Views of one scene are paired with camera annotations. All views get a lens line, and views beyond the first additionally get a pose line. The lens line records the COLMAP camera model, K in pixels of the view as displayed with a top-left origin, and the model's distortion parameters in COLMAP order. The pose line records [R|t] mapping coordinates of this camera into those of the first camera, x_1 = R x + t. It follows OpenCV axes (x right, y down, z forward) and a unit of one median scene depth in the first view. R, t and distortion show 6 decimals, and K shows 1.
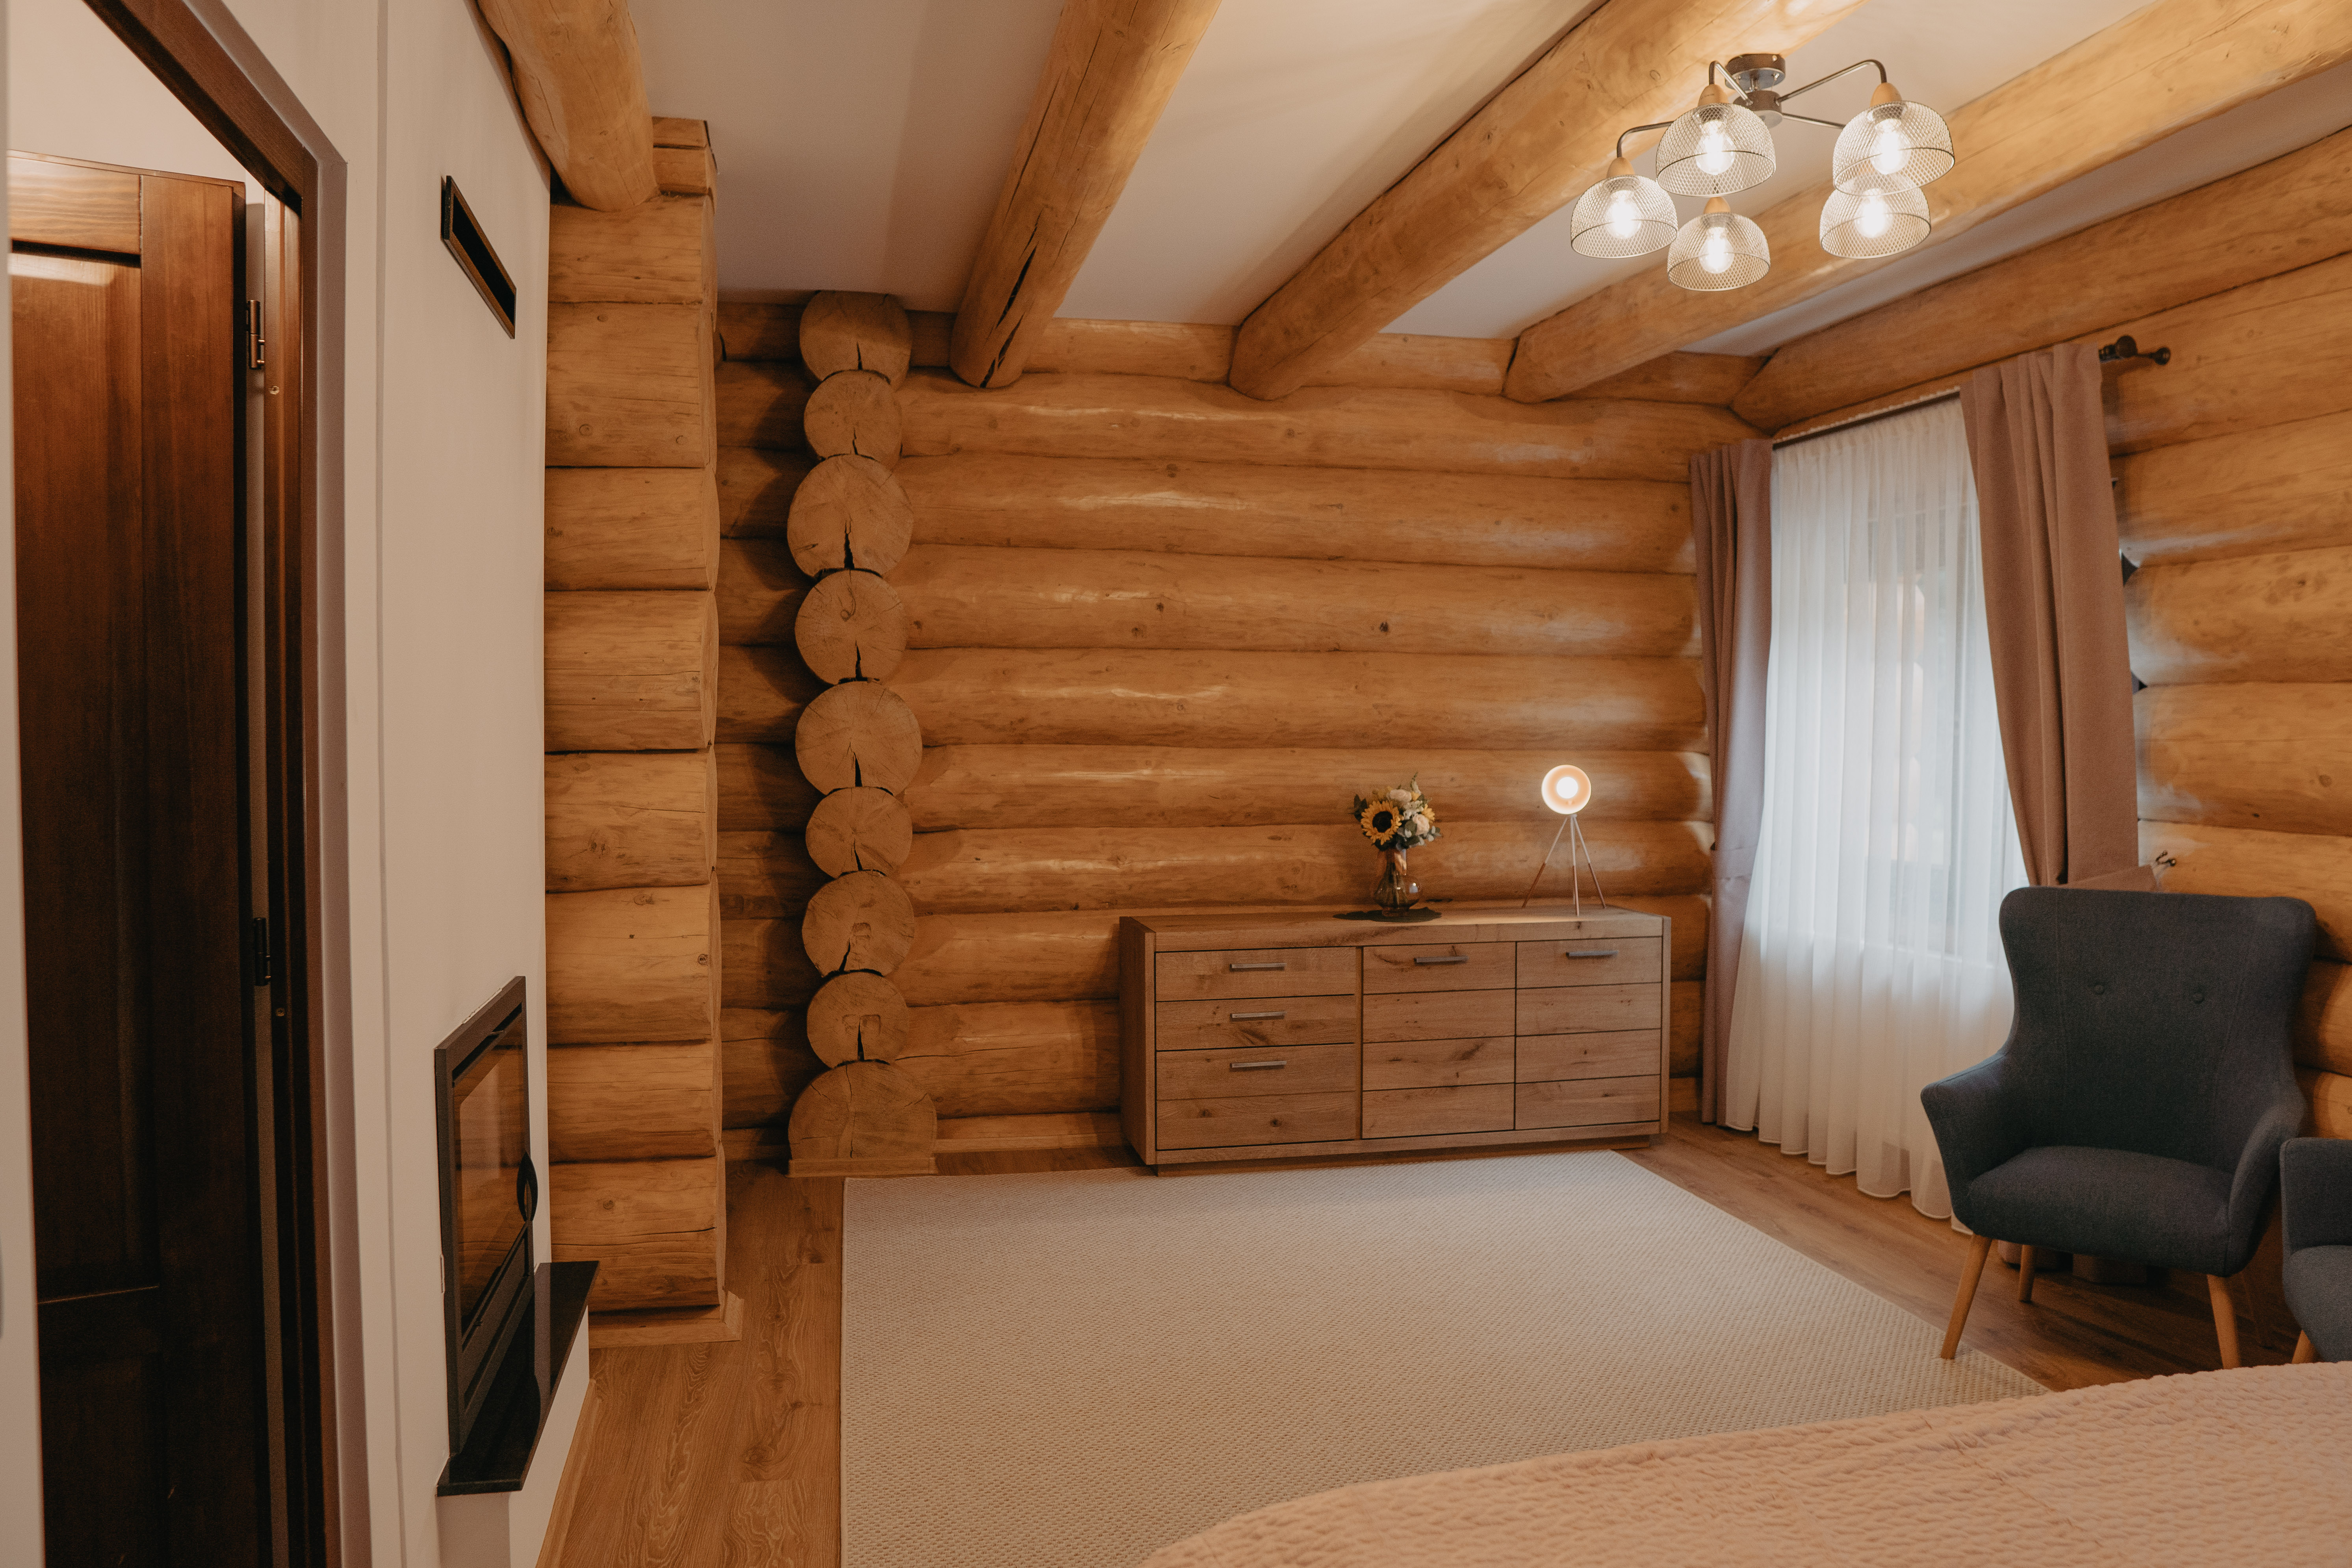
lens RADIAL K [[1623.6, 0, 1166.6], [0, 1623.6, 794.4], [0, 0, 1]] dist [-0.097691, 0.048939]
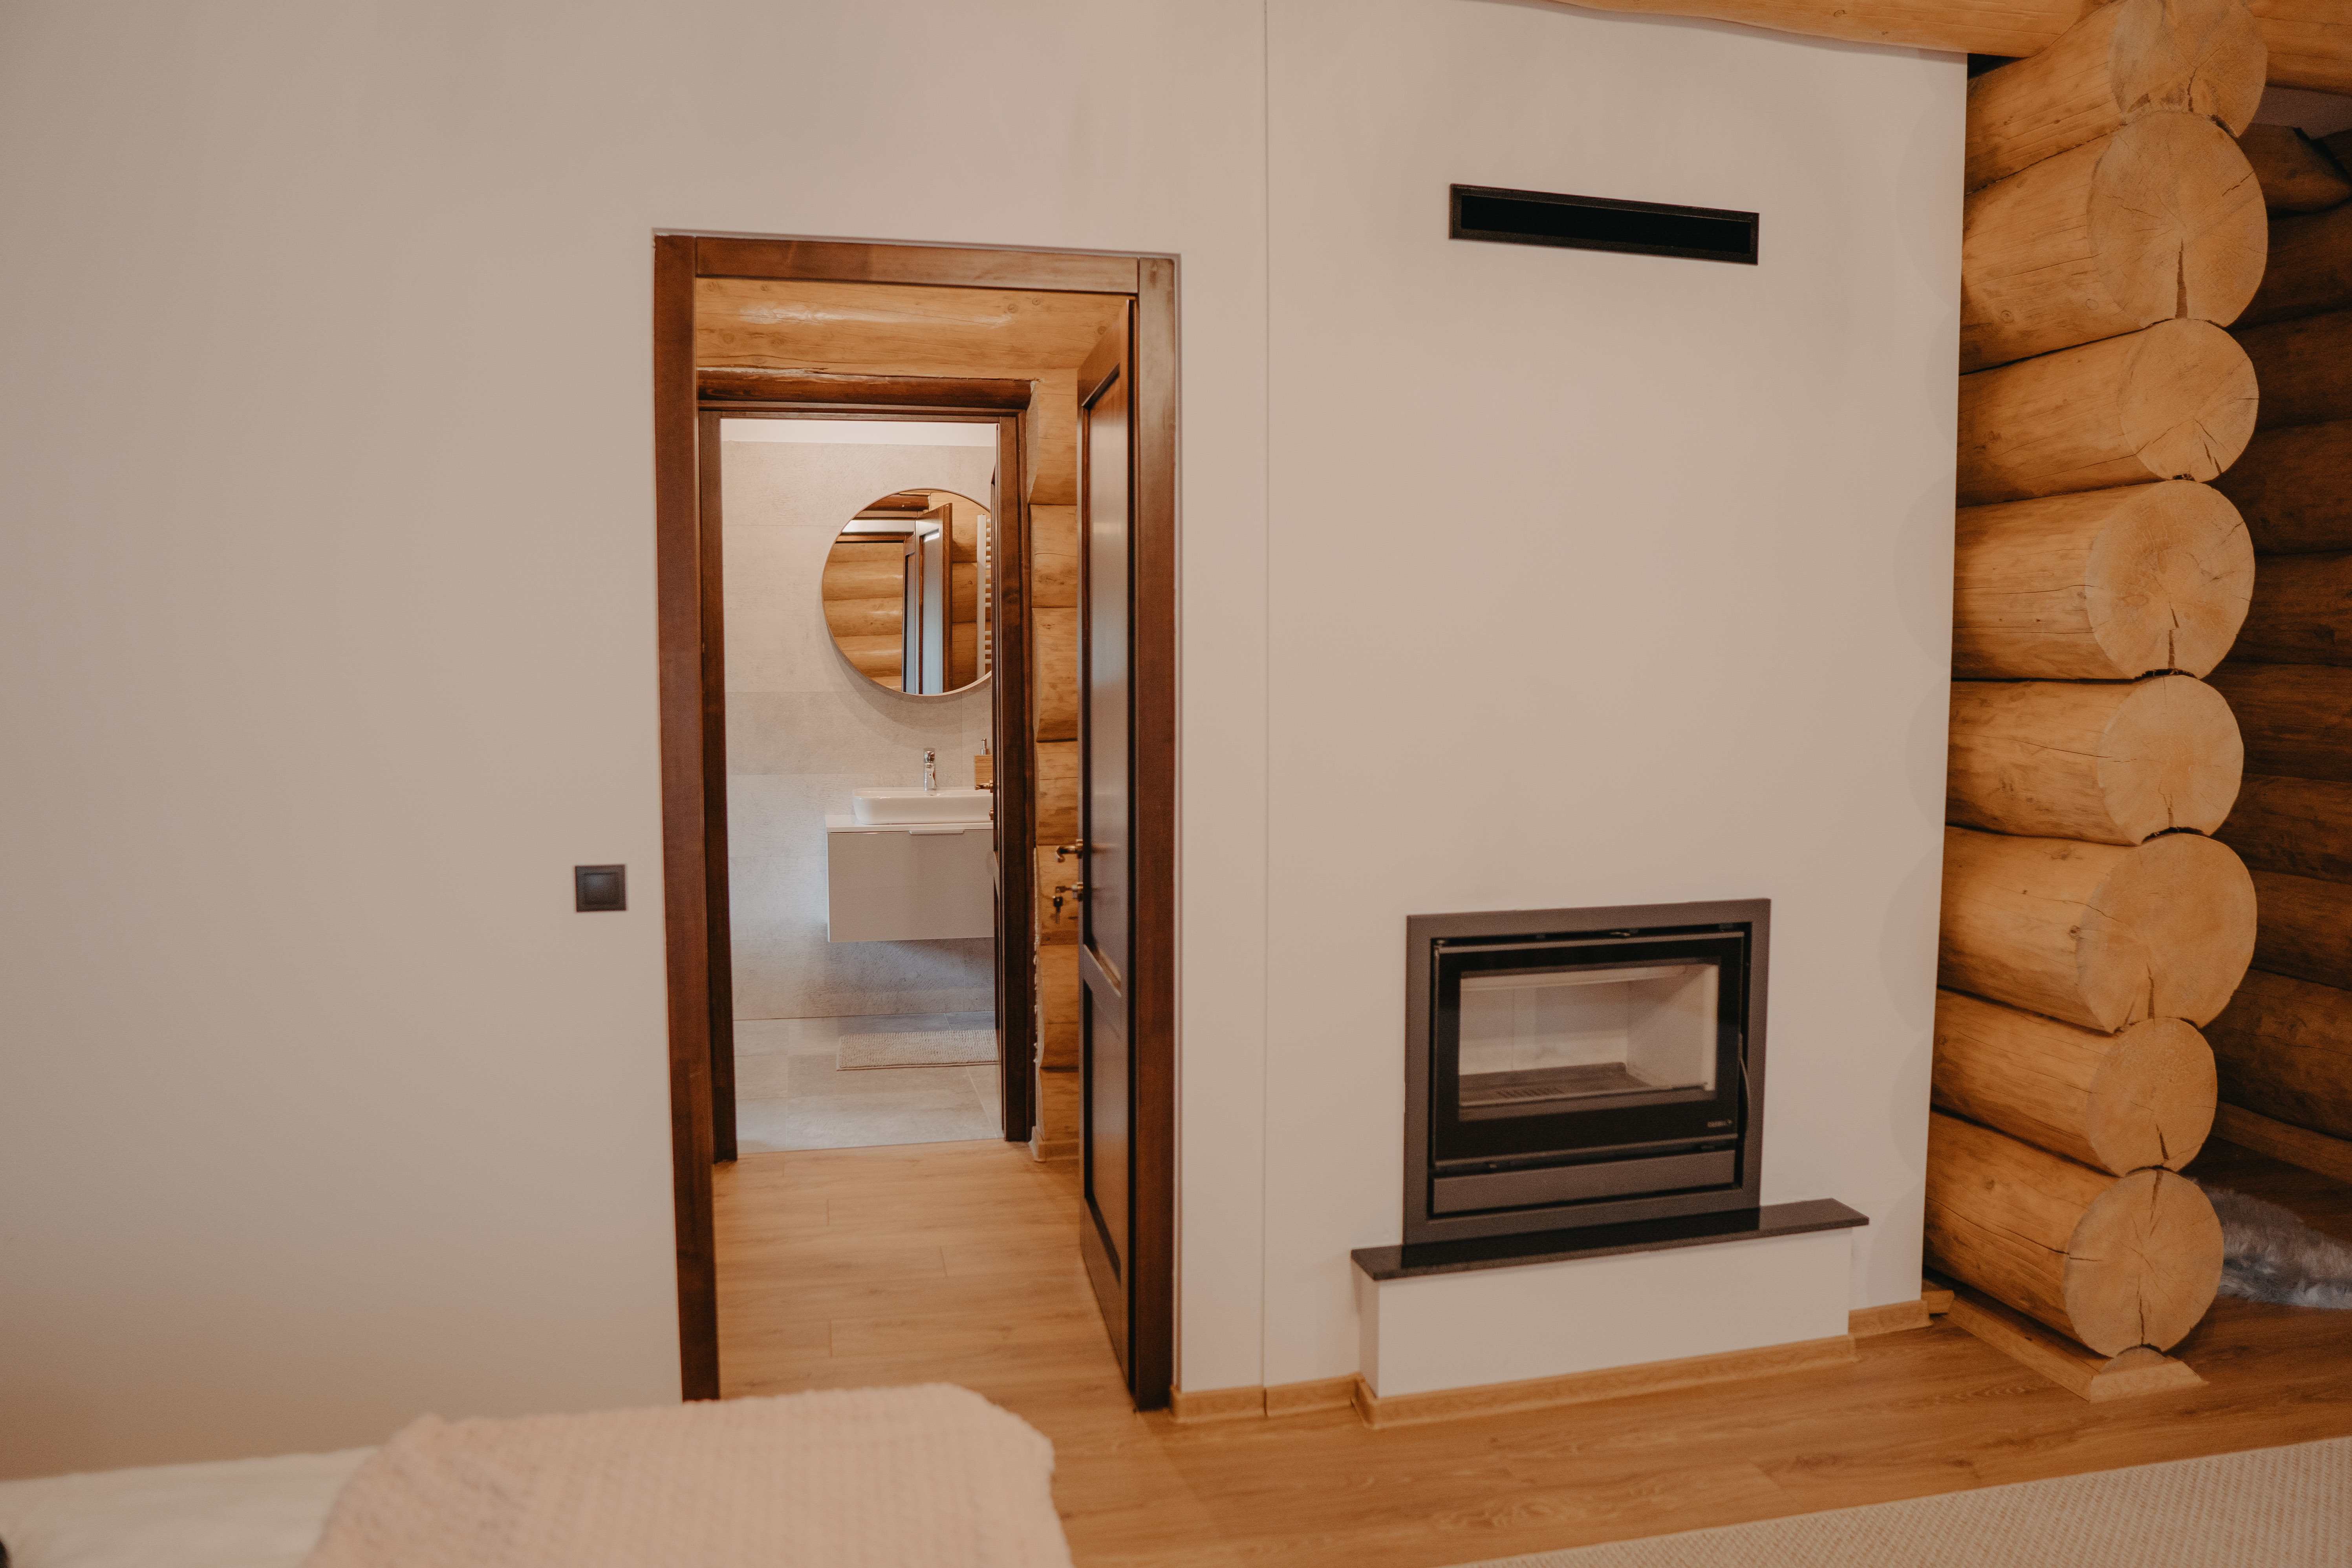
lens RADIAL K [[1623.6, 0, 1166.6], [0, 1623.6, 794.4], [0, 0, 1]] dist [-0.097691, 0.048939]
pose [[0.029132, 0.089416, -0.995568, 0.509037], [-0.034220, 0.995496, 0.088408, -0.024913], [0.998990, 0.031492, 0.032061, 0.506154]]
